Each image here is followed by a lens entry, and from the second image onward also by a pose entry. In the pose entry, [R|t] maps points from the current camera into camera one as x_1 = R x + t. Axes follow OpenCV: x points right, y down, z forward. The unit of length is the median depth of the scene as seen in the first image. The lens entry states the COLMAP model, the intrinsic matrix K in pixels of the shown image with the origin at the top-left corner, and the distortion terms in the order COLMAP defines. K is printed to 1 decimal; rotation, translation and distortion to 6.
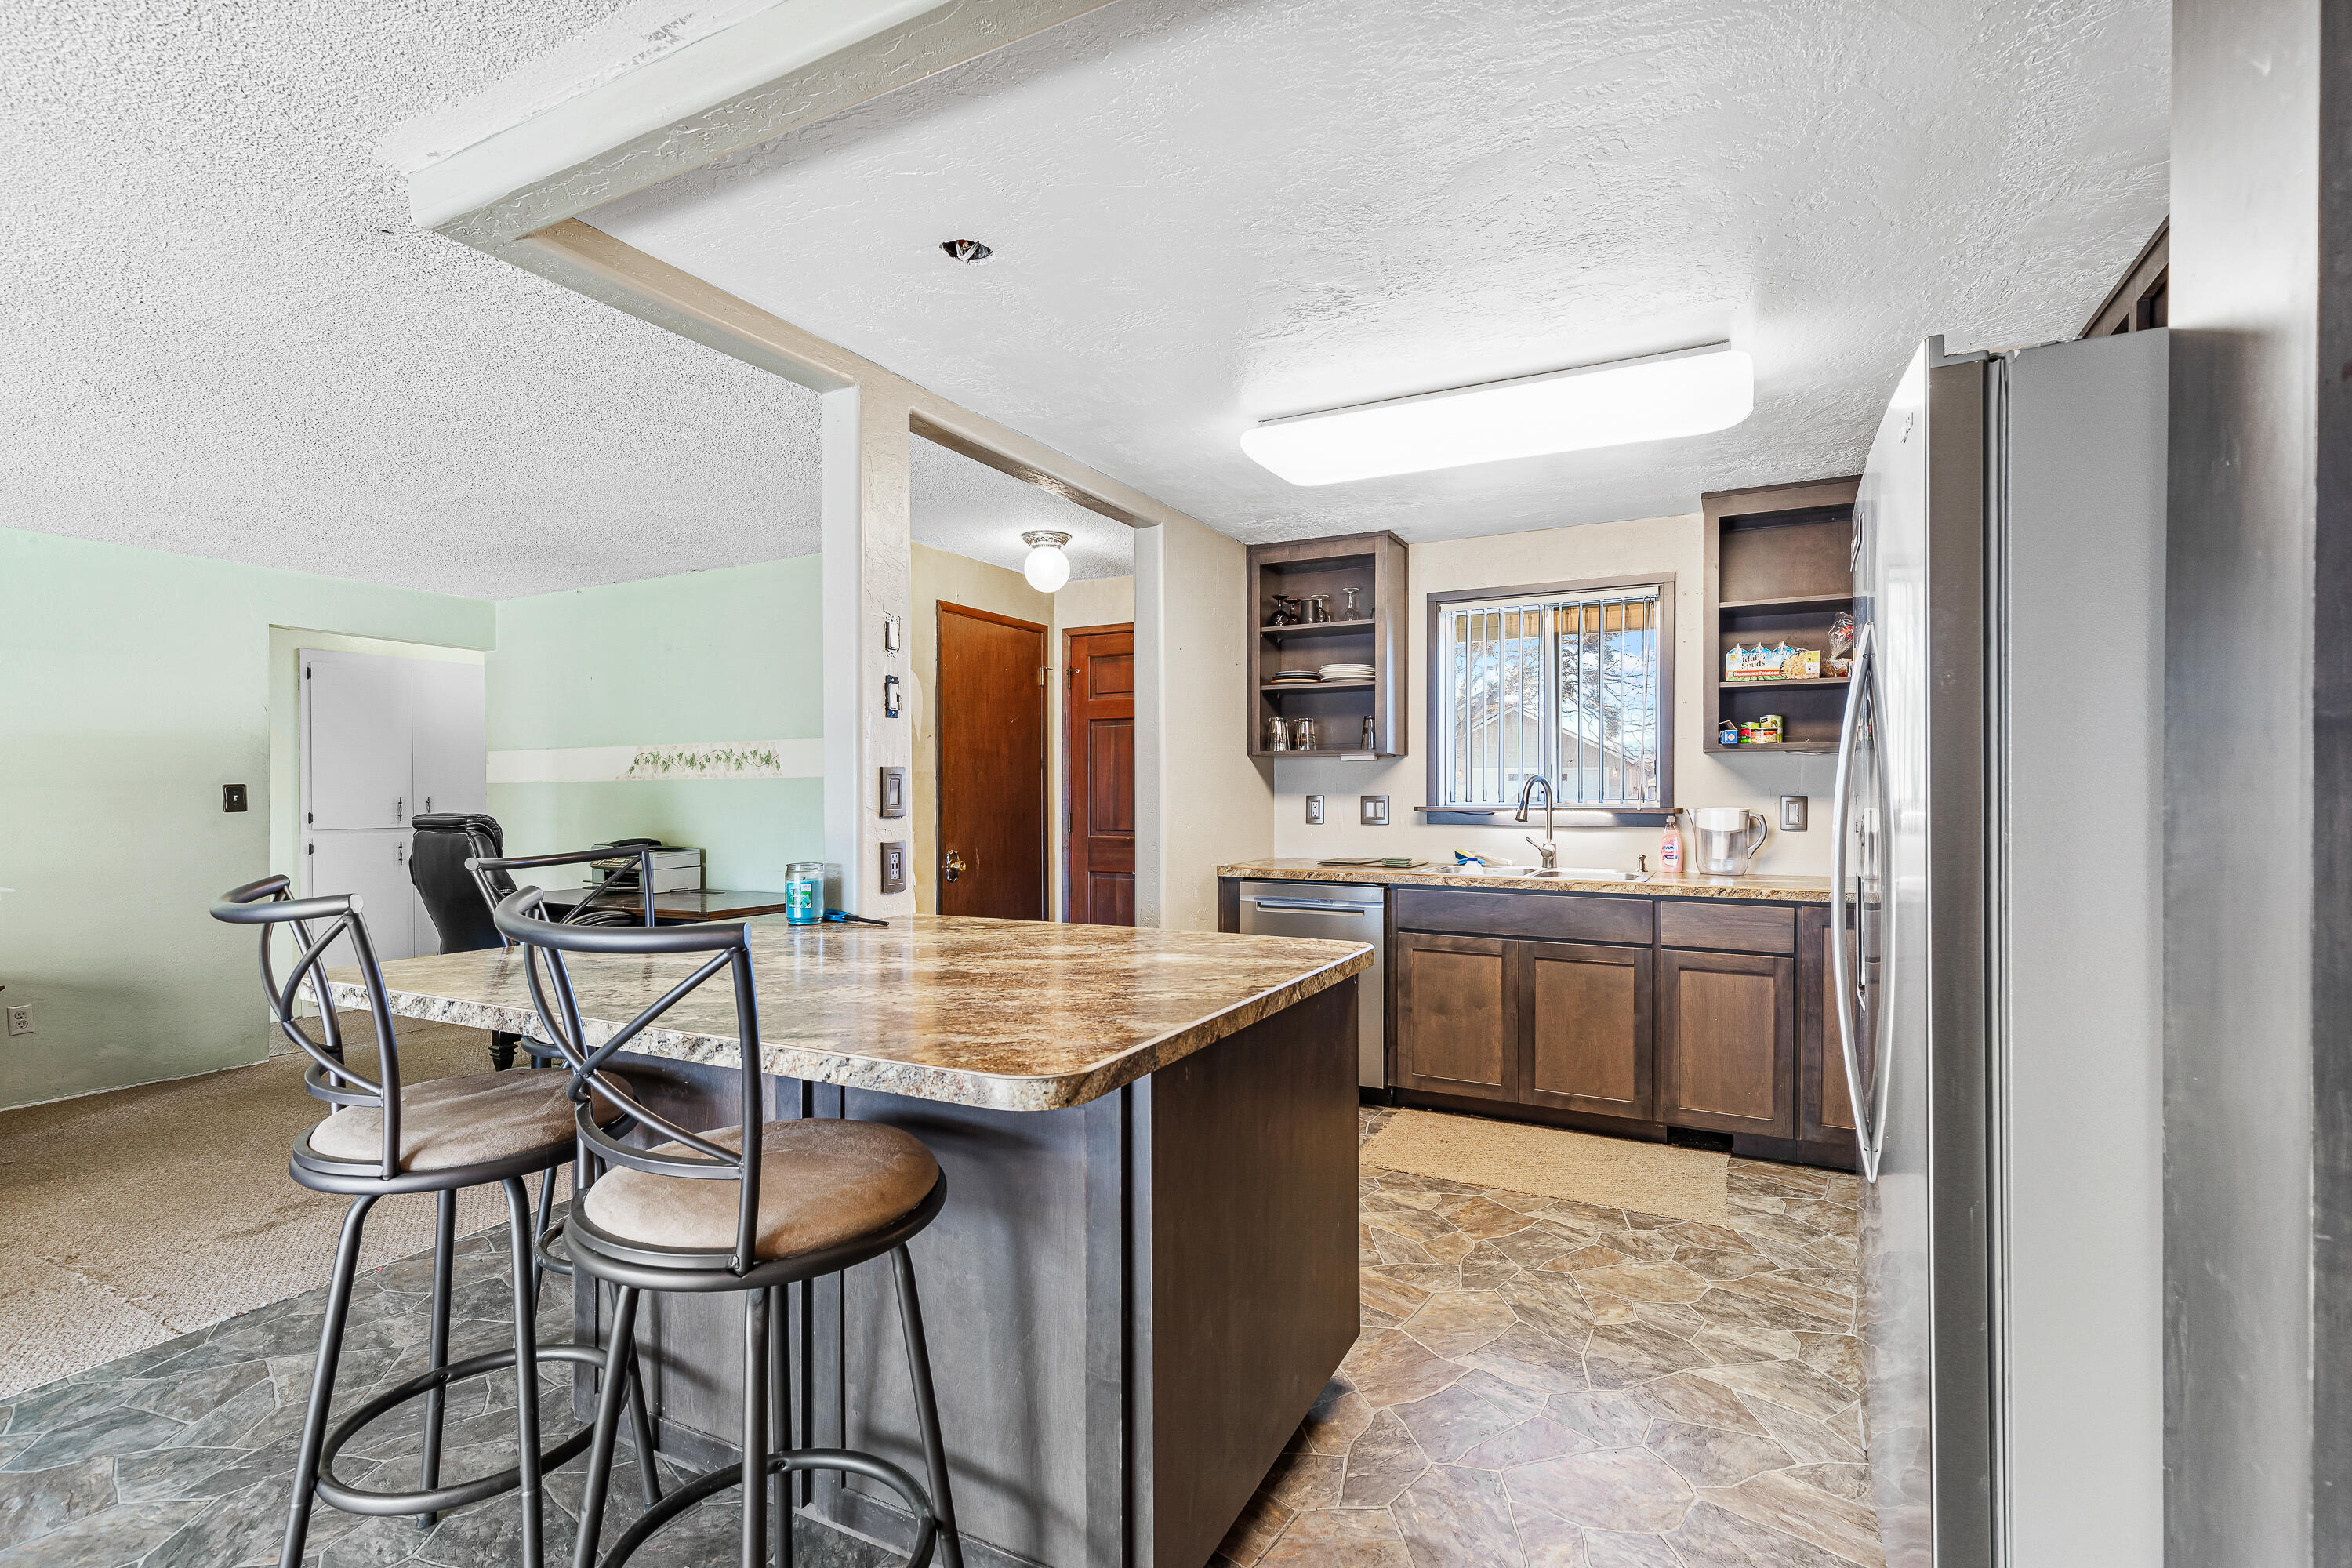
lens RADIAL K [[1078.1, 0, 1181.5], [0, 1078.1, 803.1], [0, 0, 1]] dist [0.006132, -0.000814]
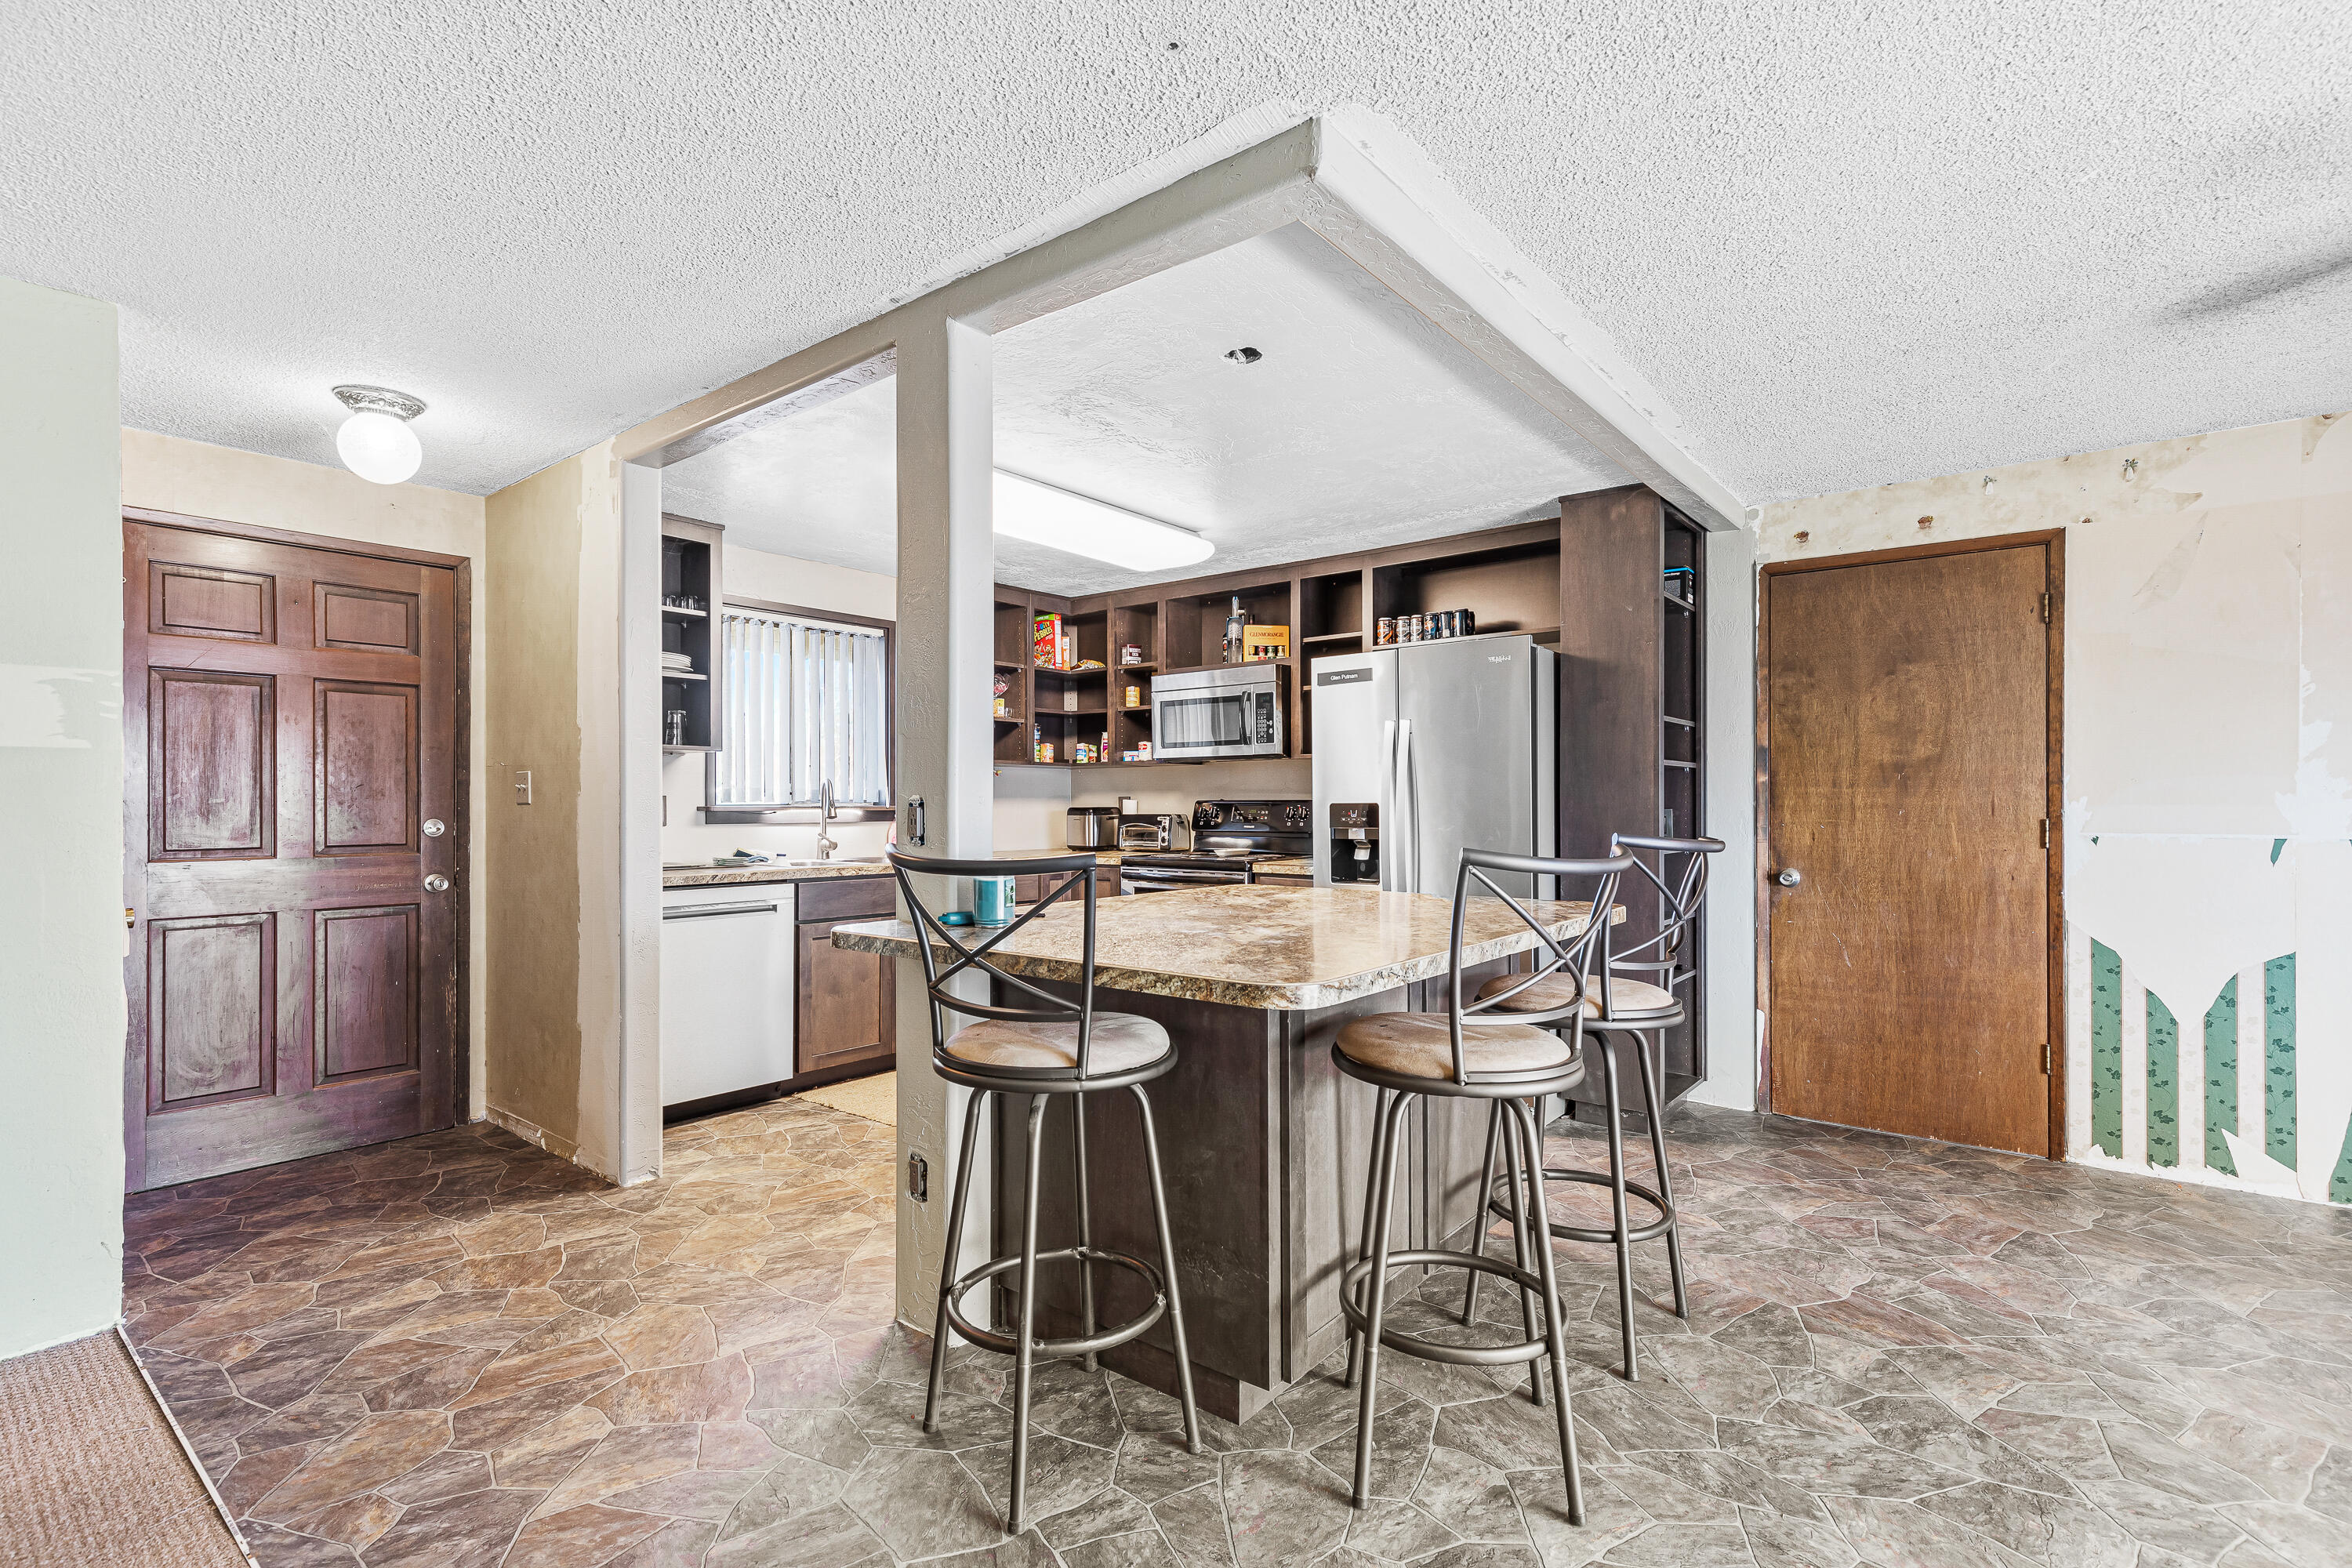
lens RADIAL K [[1078.1, 0, 1184.3], [0, 1078.1, 791.8], [0, 0, 1]] dist [0.006132, -0.000814]
pose [[0.201743, 0.010902, 0.979378, -0.773613], [0.008458, 0.999881, -0.012873, 0.007222], [-0.979402, 0.010881, 0.201626, 0.432201]]
